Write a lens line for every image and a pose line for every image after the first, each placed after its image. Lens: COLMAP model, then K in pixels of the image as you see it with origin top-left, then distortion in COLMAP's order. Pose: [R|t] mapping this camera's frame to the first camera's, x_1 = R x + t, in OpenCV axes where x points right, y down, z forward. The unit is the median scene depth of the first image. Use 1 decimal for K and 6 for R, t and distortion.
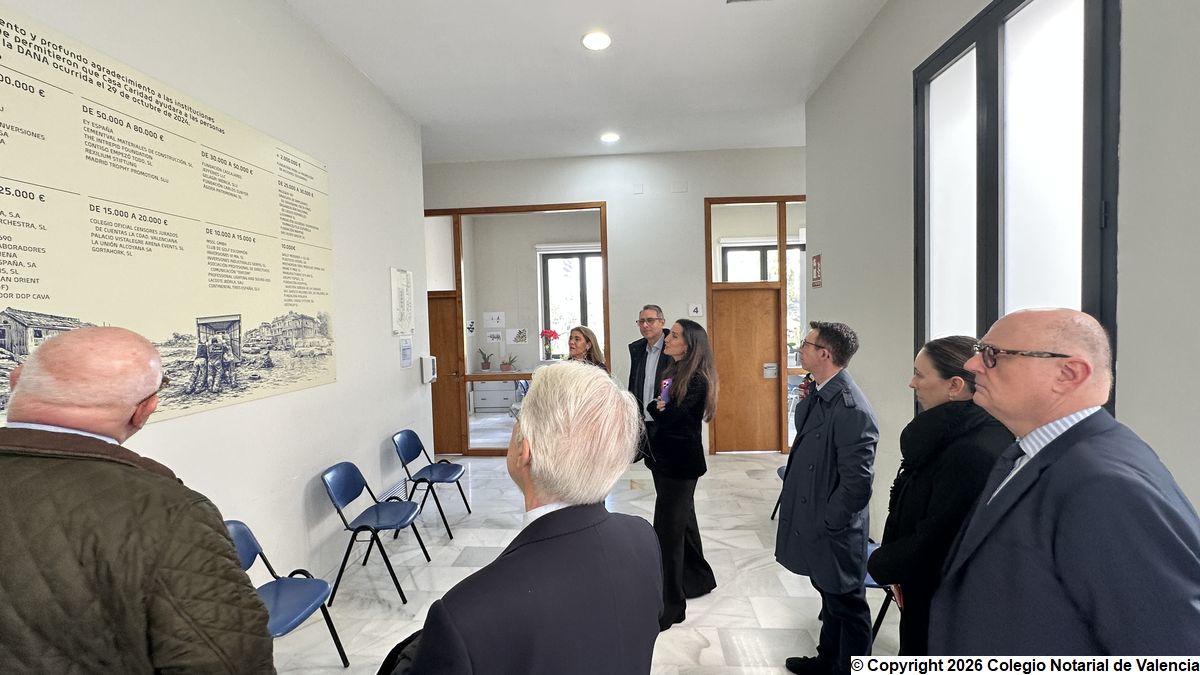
lens RADIAL K [[495.9, 0, 600.4], [0, 495.9, 337.0], [0, 0, 1]] dist [-0.000110, -0.000019]
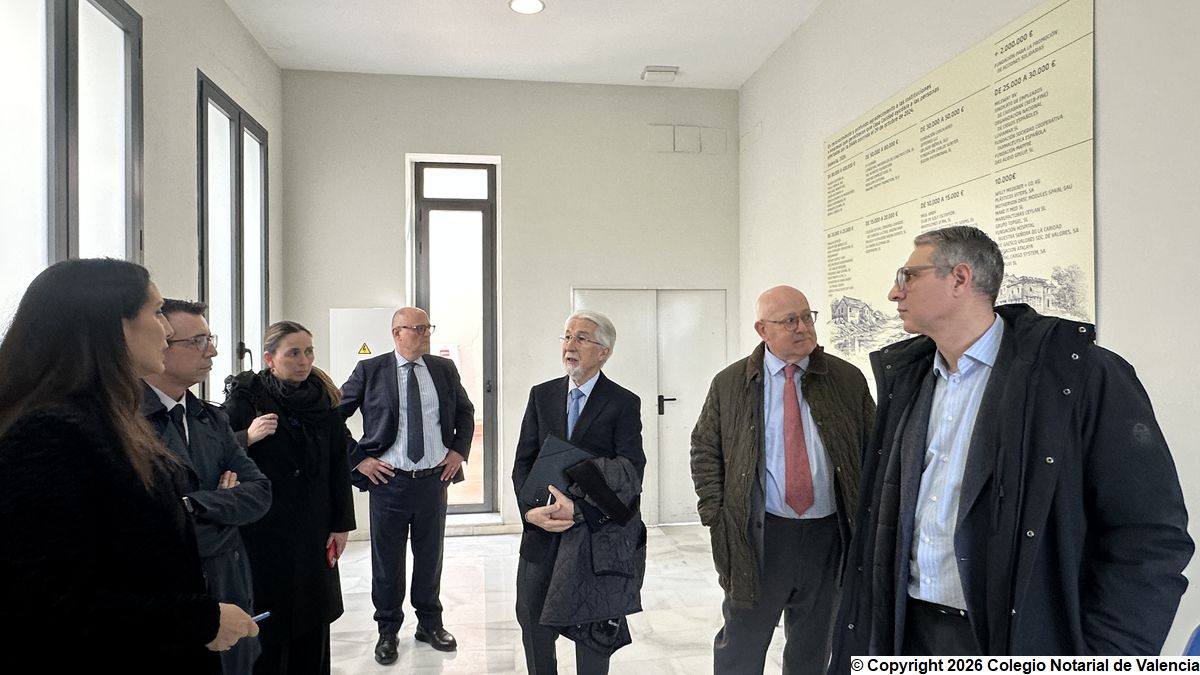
lens RADIAL K [[677.5, 0, 599.5], [0, 677.5, 338.3], [0, 0, 1]] dist [0.000781, 0.000148]
pose [[-0.977287, 0.031716, -0.209533, 0.145353], [0.023302, 0.998825, 0.042505, -0.021033], [0.210635, 0.036657, -0.976877, 2.318733]]
